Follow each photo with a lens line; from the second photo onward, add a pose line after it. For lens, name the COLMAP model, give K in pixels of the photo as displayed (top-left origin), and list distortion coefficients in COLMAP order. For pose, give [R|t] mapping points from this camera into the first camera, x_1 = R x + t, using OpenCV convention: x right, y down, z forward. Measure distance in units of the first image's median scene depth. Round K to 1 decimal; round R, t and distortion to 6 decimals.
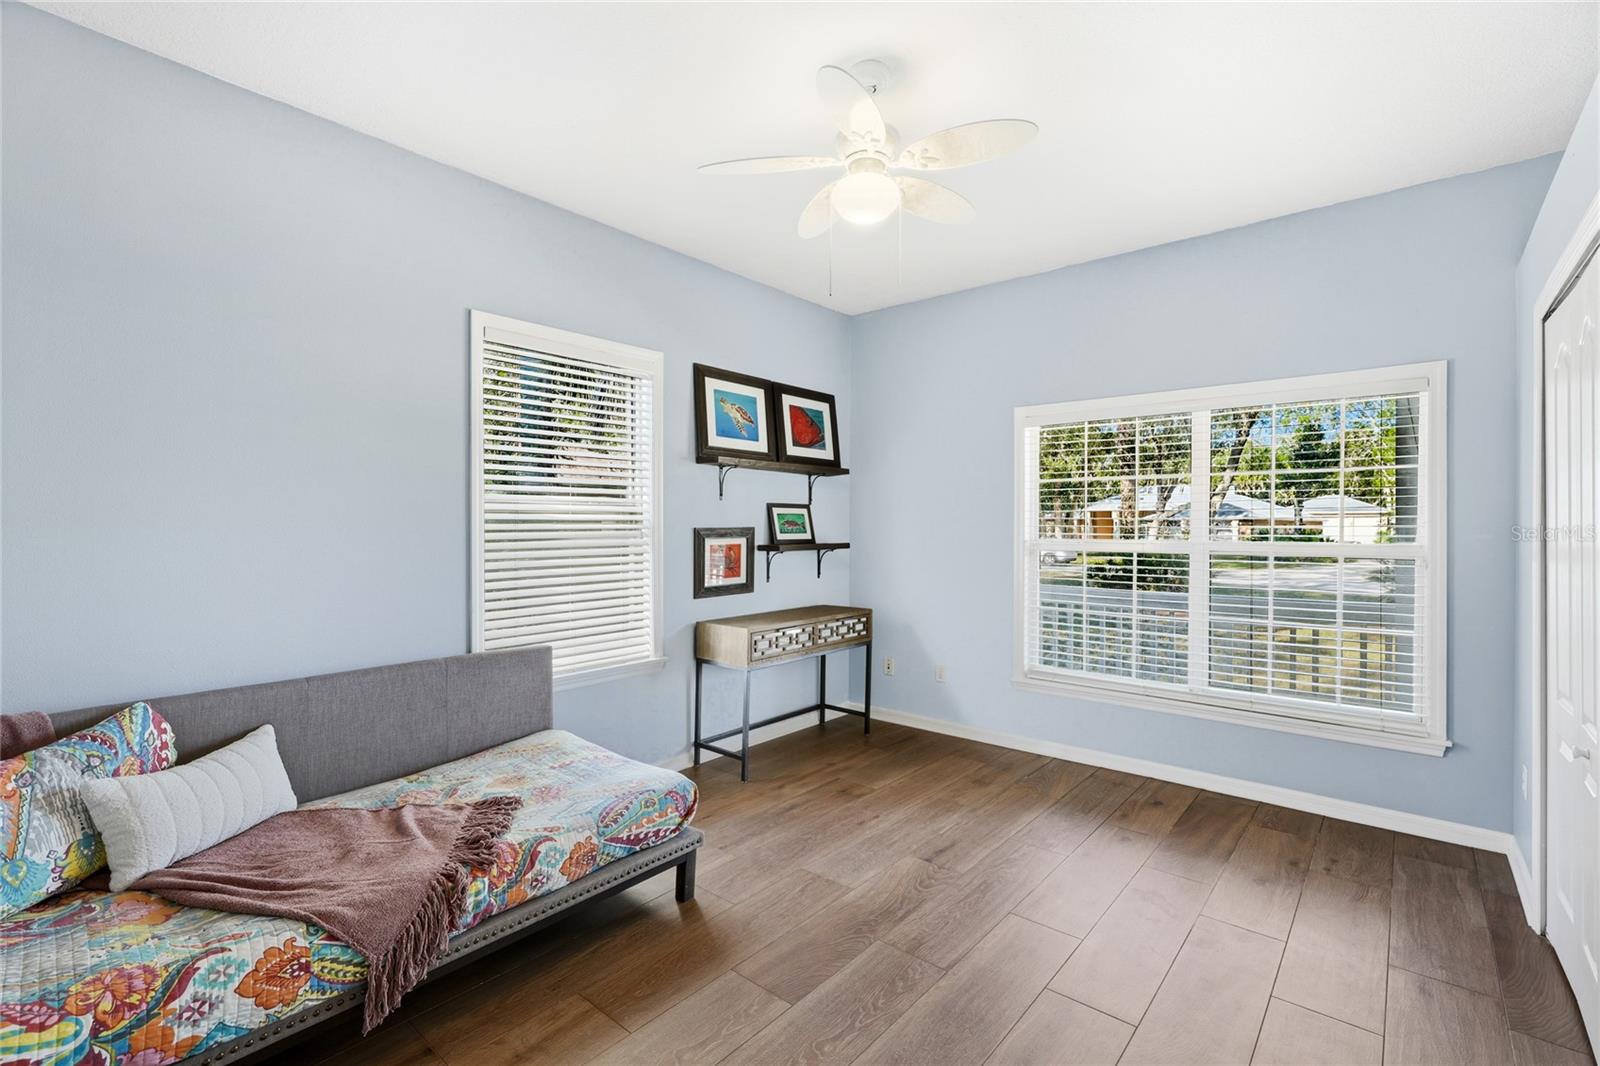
lens RADIAL K [[717.2, 0, 800.0], [0, 717.2, 533.0], [0, 0, 1]] dist [0.002414, 0.000206]
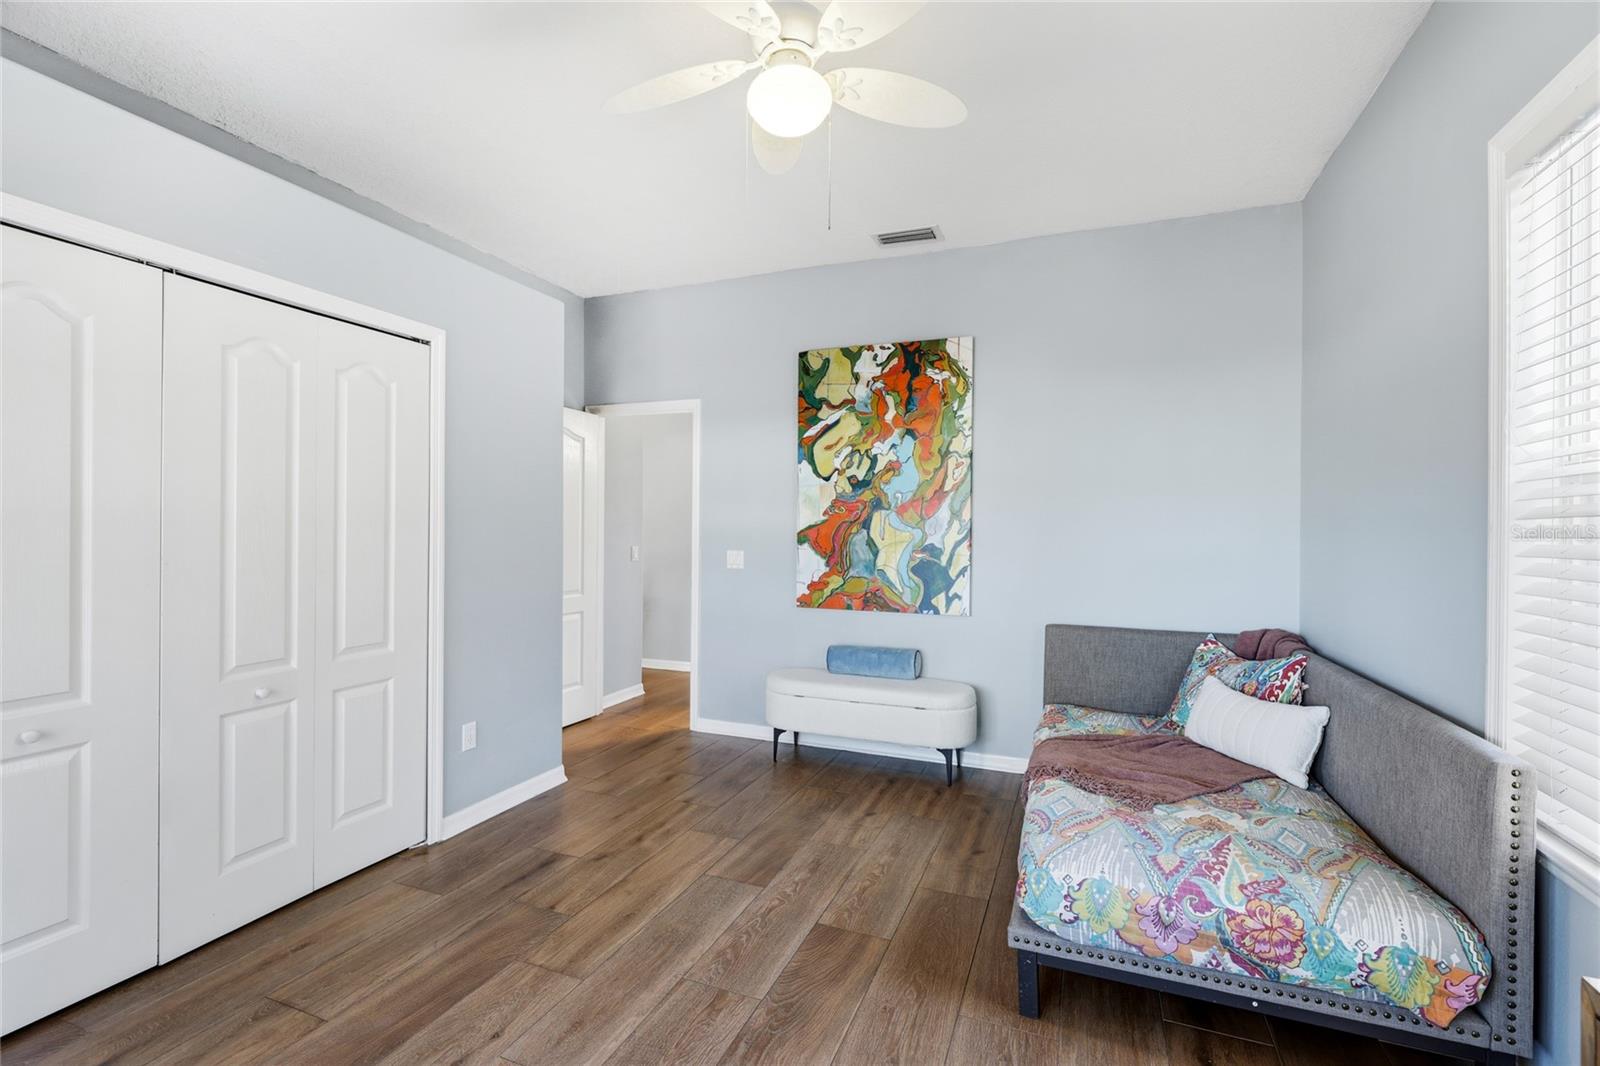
lens RADIAL K [[719.9, 0, 798.6], [0, 719.9, 520.6], [0, 0, 1]] dist [-0.001202, -0.000196]
pose [[-0.946343, -0.009006, -0.323039, 0.197603], [-0.007255, 0.999952, -0.006623, 0.004017], [0.323083, -0.003924, -0.946363, 1.036326]]
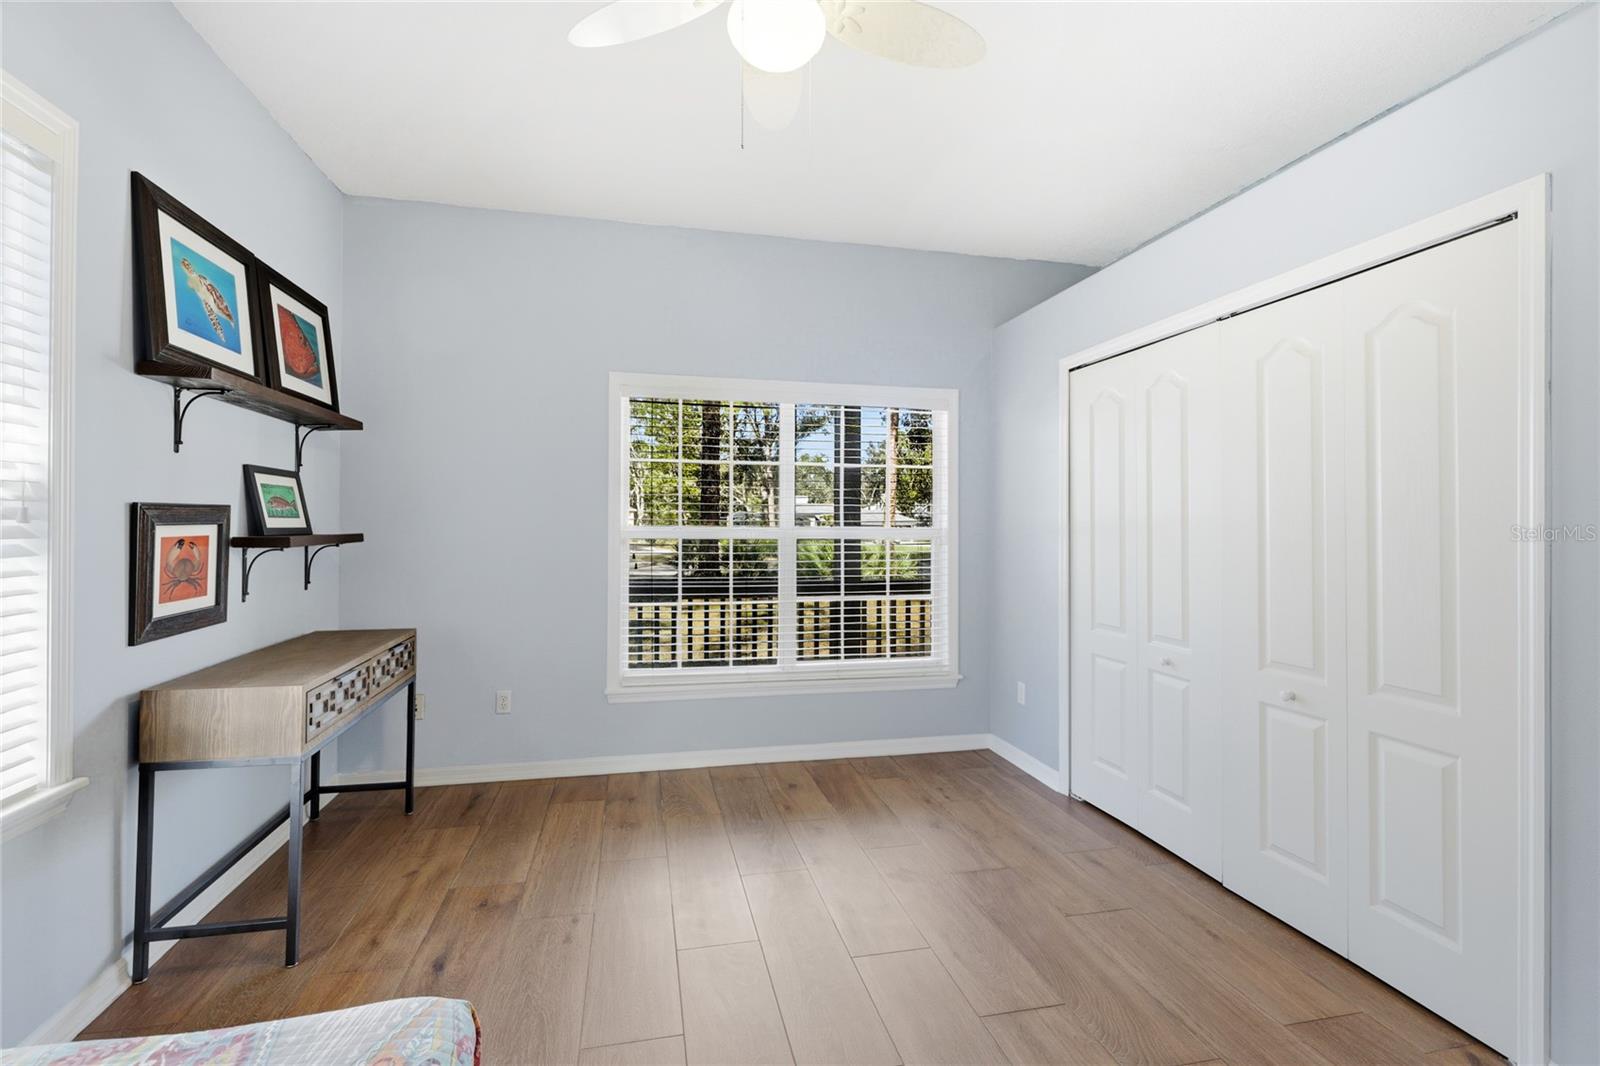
lens RADIAL K [[719.9, 0, 798.6], [0, 719.9, 520.6], [0, 0, 1]] dist [-0.001202, -0.000196]
pose [[0.594899, 0.006647, 0.803773, -0.268096], [-0.001713, 0.999974, -0.007001, 0.007465], [-0.803799, 0.002788, 0.594895, 0.327220]]
